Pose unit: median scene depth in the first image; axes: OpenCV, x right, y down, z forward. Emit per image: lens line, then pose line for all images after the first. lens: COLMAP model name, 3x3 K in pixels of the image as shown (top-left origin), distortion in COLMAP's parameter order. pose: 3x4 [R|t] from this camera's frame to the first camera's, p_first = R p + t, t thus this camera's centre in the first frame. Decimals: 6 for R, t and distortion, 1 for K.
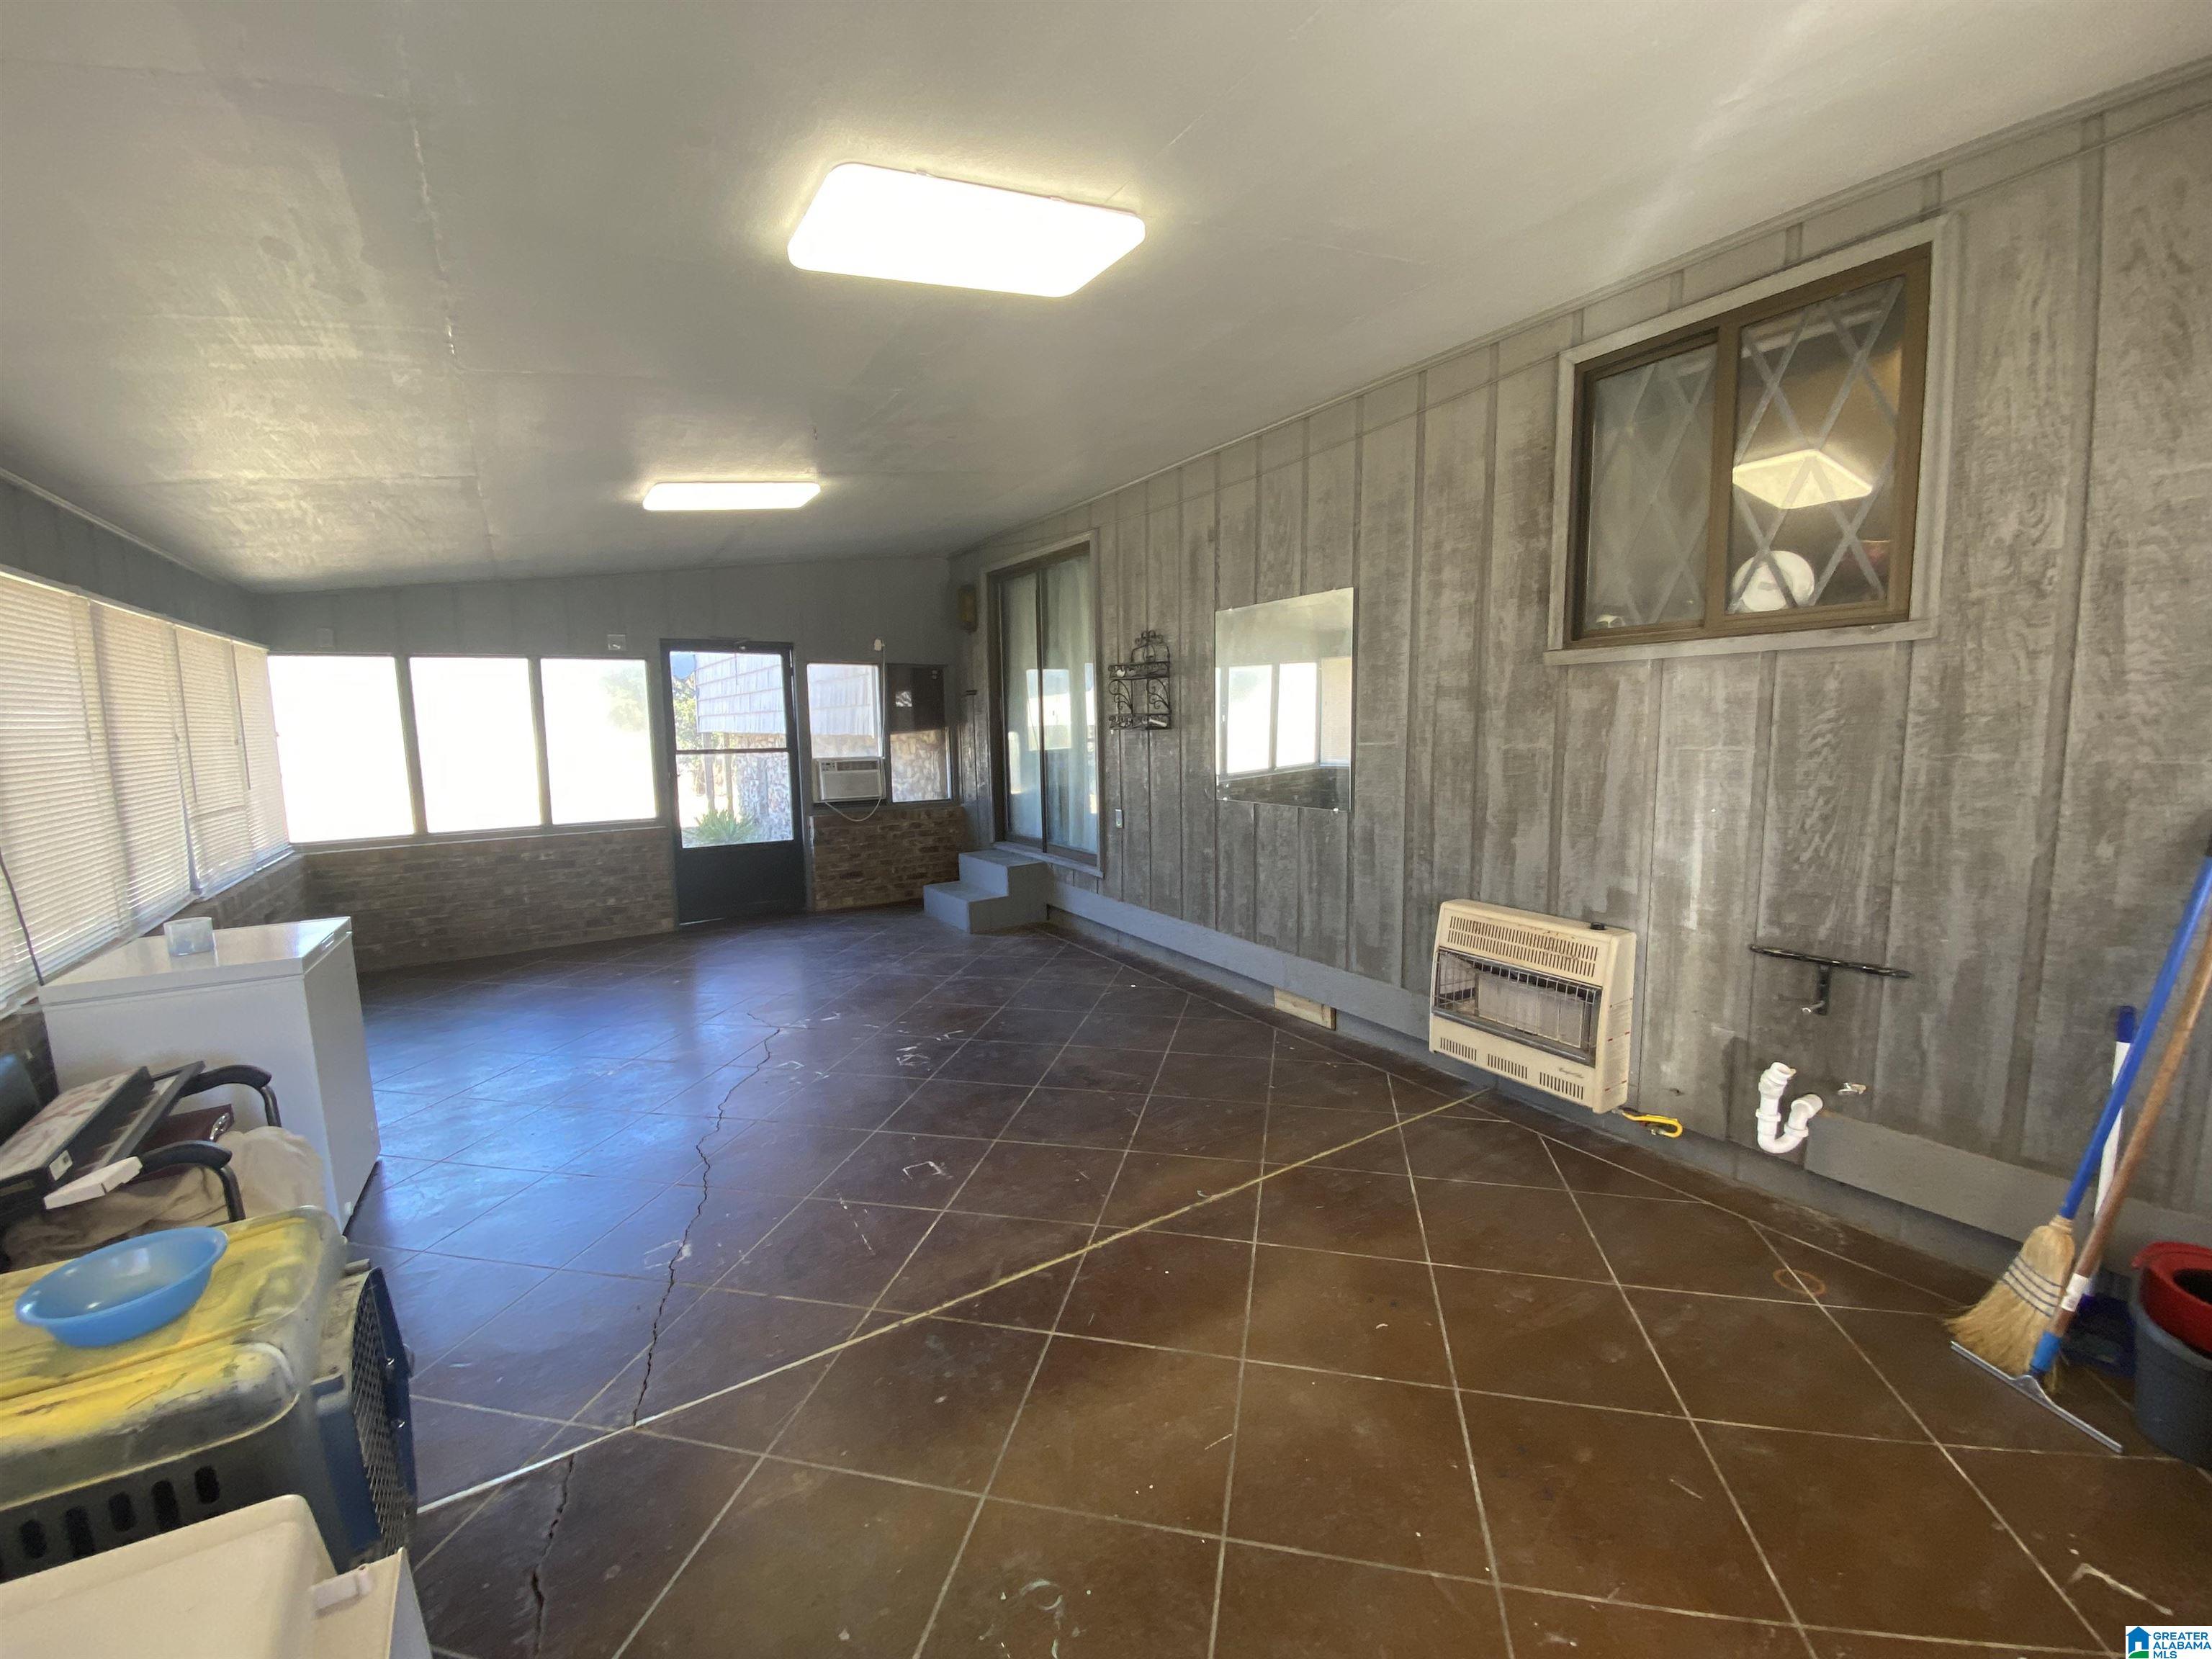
lens RADIAL K [[894.4, 0, 1109.6], [0, 894.4, 819.5], [0, 0, 1]] dist [0.012857, -0.000534]
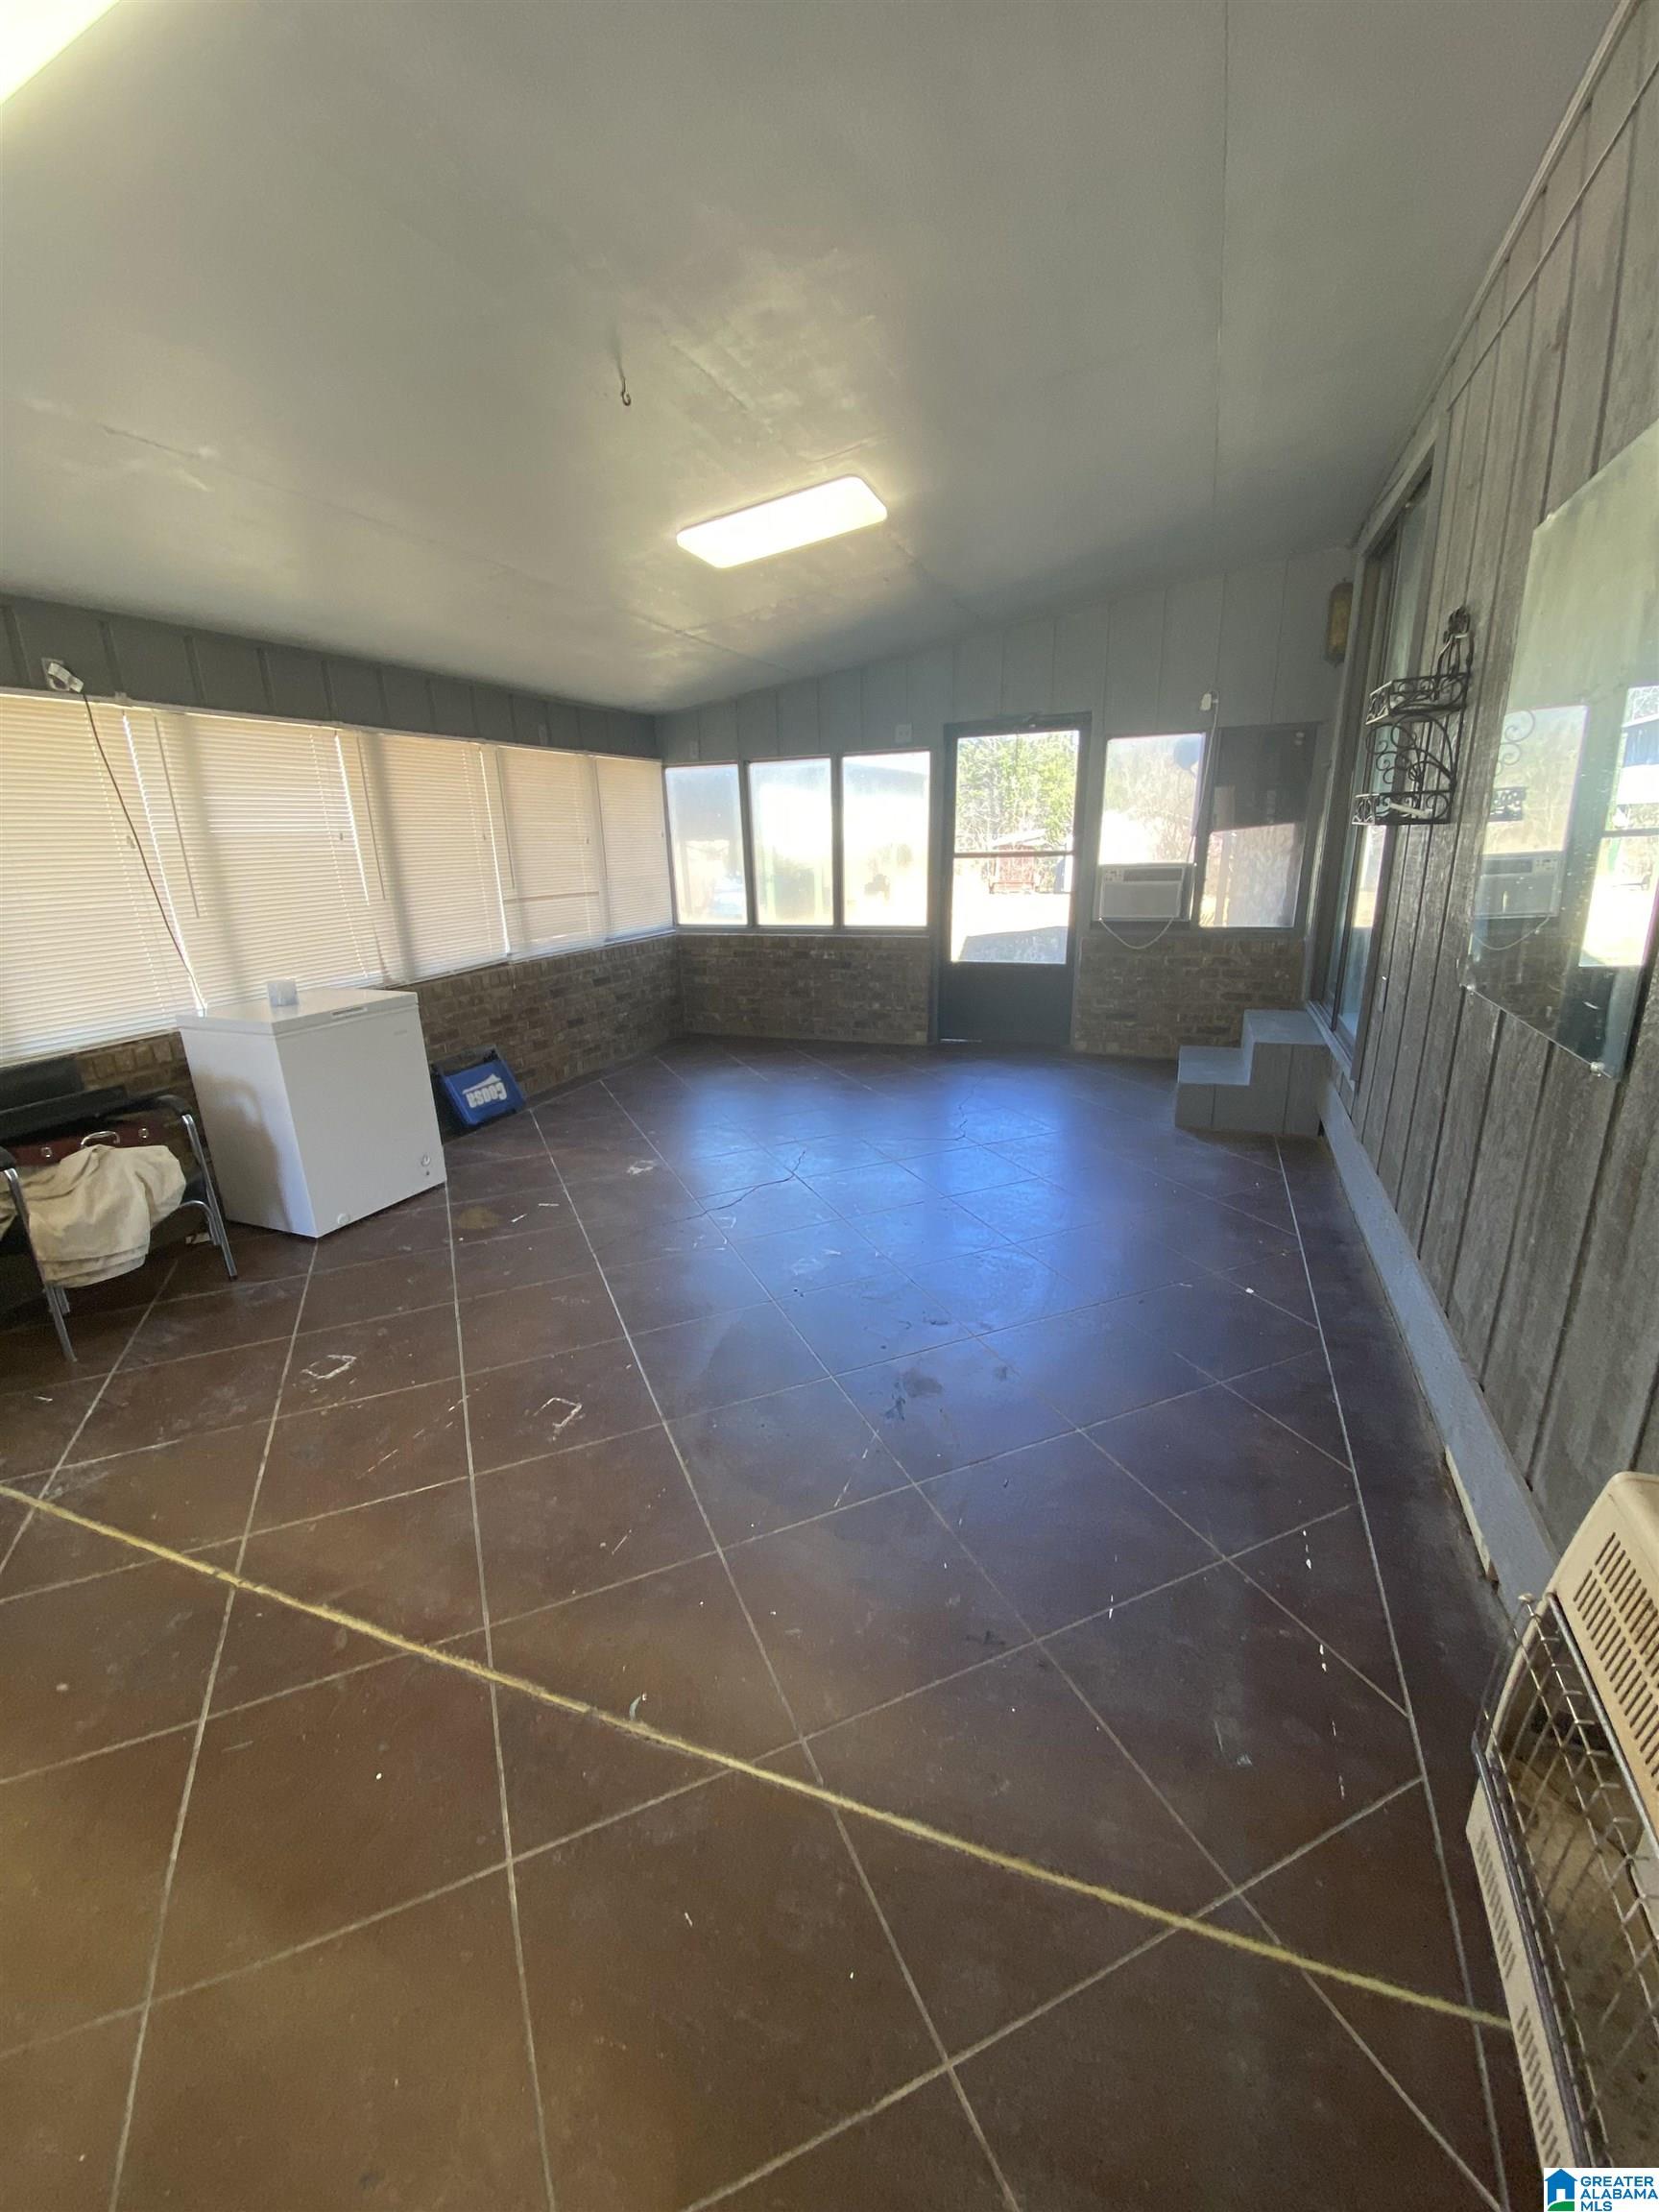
lens RADIAL K [[894.4, 0, 837.0], [0, 894.4, 1111.7], [0, 0, 1]] dist [0.012857, -0.000534]
pose [[0.583276, 0.239601, -0.776132, 0.229346], [-0.069215, 0.966690, 0.246412, -0.039138], [0.809320, -0.090006, 0.580431, 0.349939]]
